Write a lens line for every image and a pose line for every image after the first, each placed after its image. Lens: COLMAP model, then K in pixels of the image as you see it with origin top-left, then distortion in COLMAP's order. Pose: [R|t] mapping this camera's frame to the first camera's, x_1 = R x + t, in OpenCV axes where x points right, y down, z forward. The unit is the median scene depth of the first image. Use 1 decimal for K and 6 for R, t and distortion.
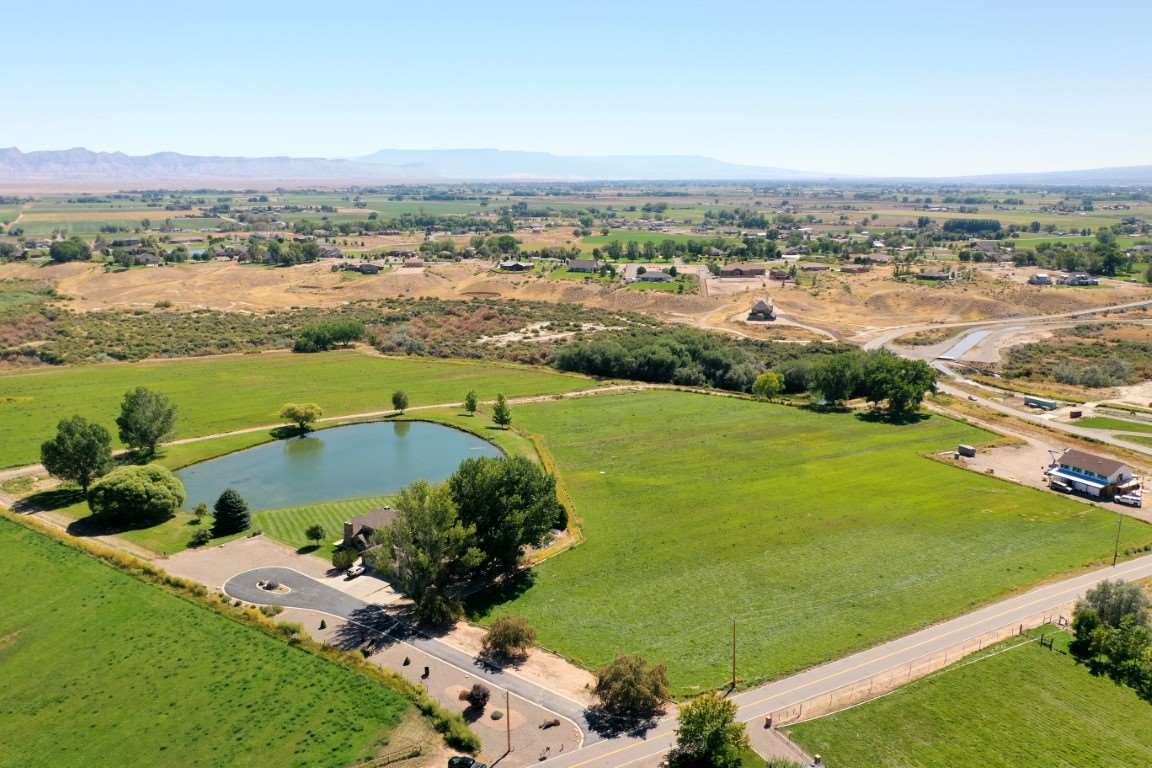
lens RADIAL K [[900.6, 0, 579.4], [0, 900.6, 384.7], [0, 0, 1]] dist [-0.017294, -0.001868]
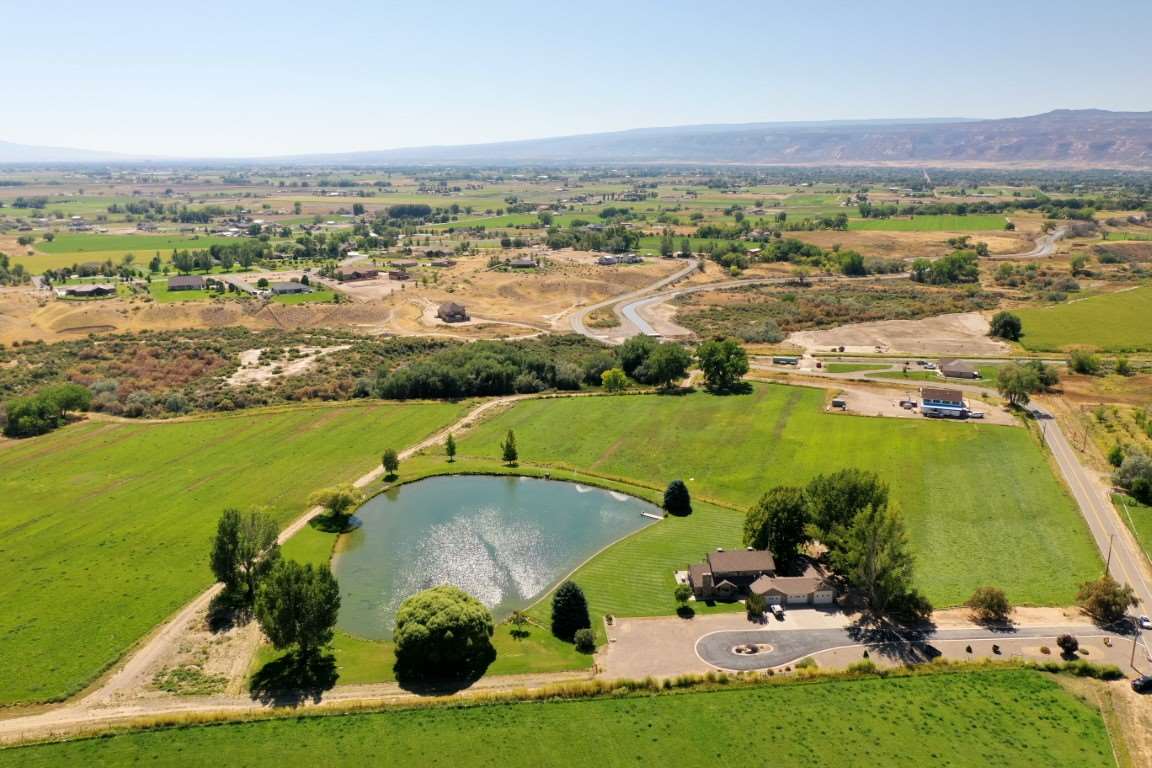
lens RADIAL K [[900.6, 0, 572.7], [0, 900.6, 380.1], [0, 0, 1]] dist [-0.017294, -0.001868]
pose [[0.756861, -0.157043, 0.634428, -0.899126], [0.146562, 0.986763, 0.069413, -0.140330], [-0.636931, 0.040447, 0.769859, 0.288510]]
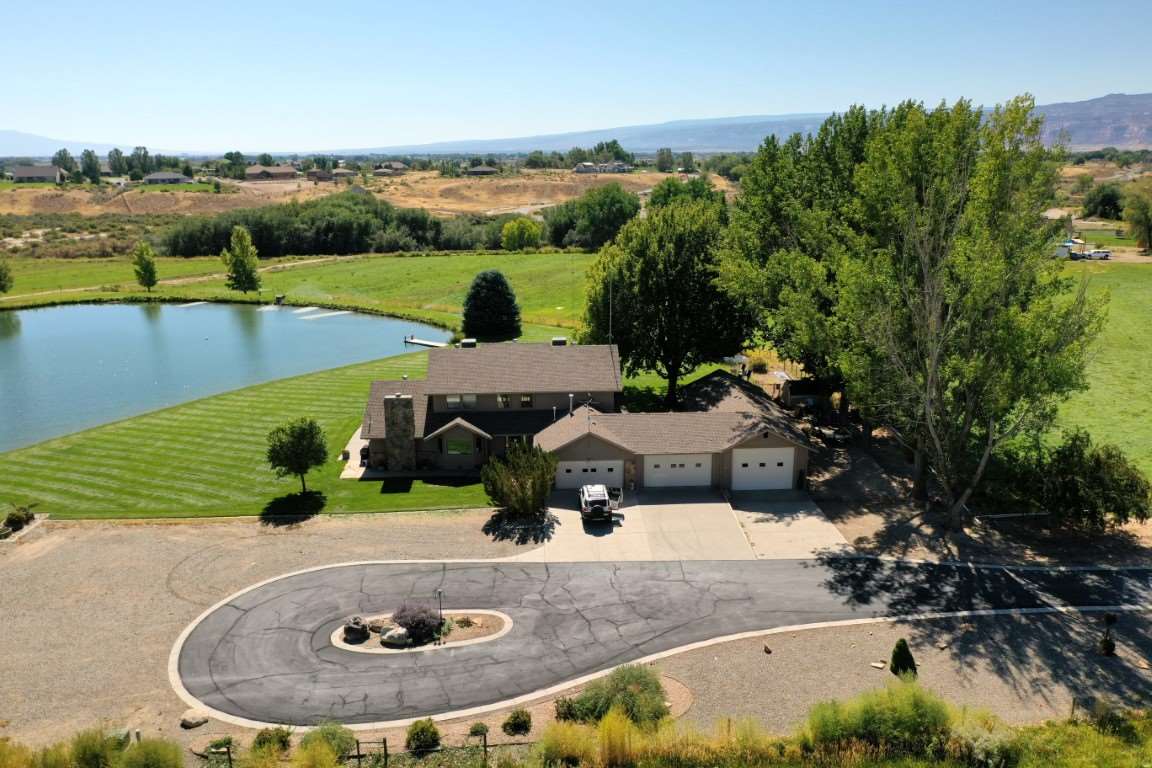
lens RADIAL K [[900.6, 0, 570.5], [0, 900.6, 390.0], [0, 0, 1]] dist [-0.017294, -0.001868]
pose [[0.784197, -0.164500, 0.598310, -0.369073], [0.147286, 0.986010, 0.078050, 0.124816], [-0.602778, 0.026916, 0.797455, 0.652428]]
